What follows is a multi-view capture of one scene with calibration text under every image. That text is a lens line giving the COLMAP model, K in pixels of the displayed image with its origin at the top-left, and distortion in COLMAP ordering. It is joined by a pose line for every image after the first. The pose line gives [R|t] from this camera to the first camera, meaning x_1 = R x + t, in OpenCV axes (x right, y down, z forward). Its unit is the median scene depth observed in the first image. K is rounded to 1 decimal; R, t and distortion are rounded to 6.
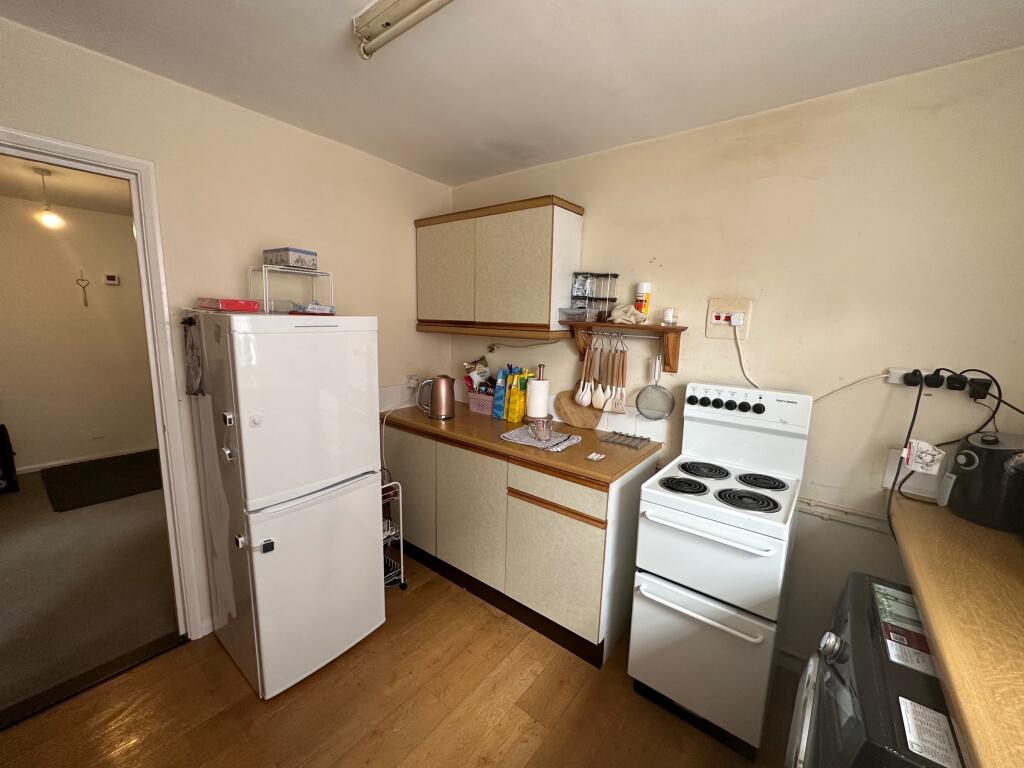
lens RADIAL K [[407.2, 0, 513.0], [0, 407.2, 383.7], [0, 0, 1]] dist [-0.006307, 0.001353]
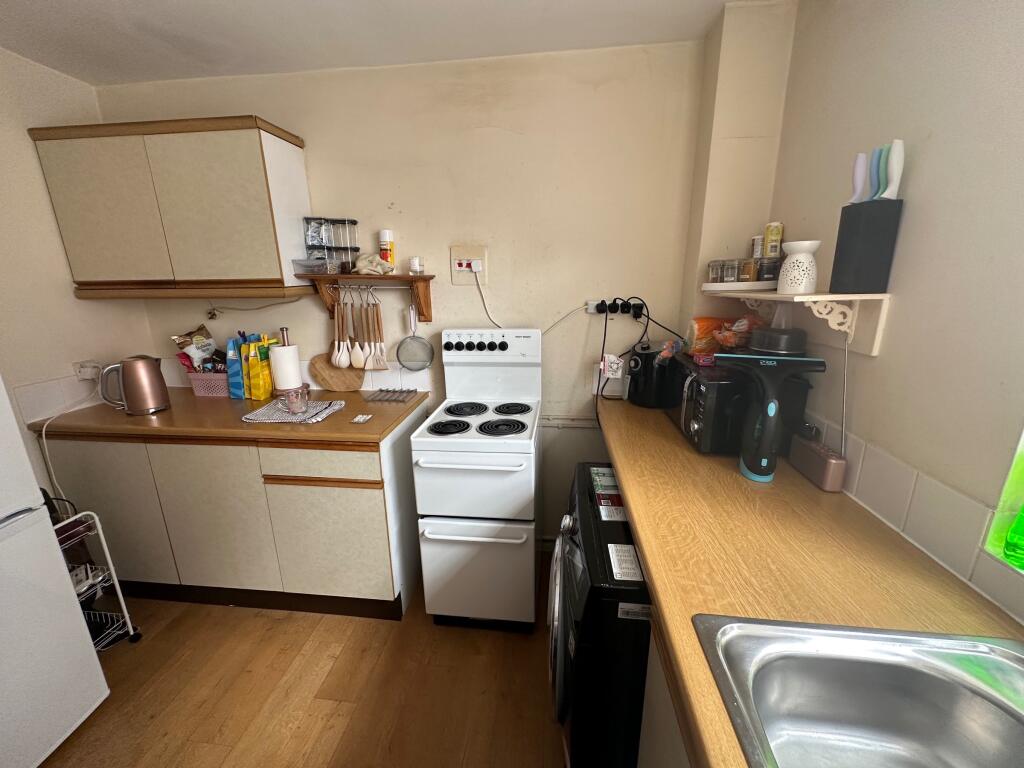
lens RADIAL K [[407.2, 0, 512.0], [0, 407.2, 382.7], [0, 0, 1]] dist [-0.006307, 0.001353]
pose [[0.849494, -0.169342, 0.499684, 0.042664], [0.117821, 0.984062, 0.133194, 0.013052], [-0.514275, -0.054274, 0.855906, 0.017368]]
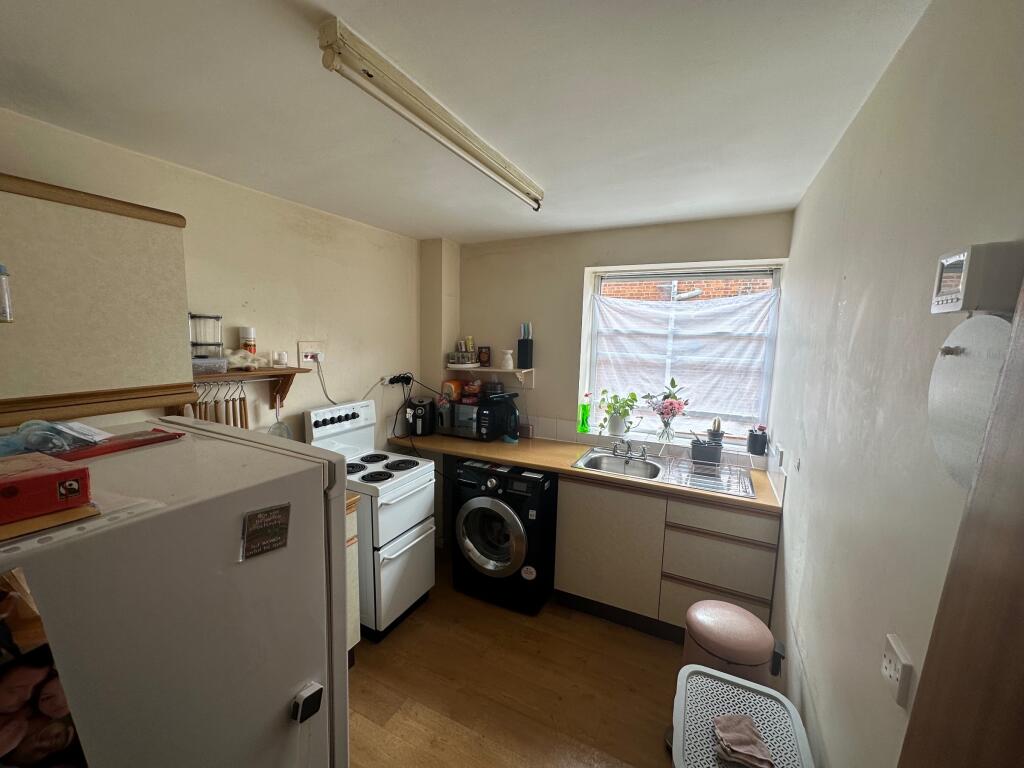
lens RADIAL K [[407.2, 0, 512.9], [0, 407.2, 382.4], [0, 0, 1]] dist [-0.006307, 0.001353]
pose [[-0.203811, -0.151239, 0.967258, -0.884305], [0.129071, 0.975221, 0.179681, -0.235729], [-0.970465, 0.161466, -0.179240, 0.639276]]
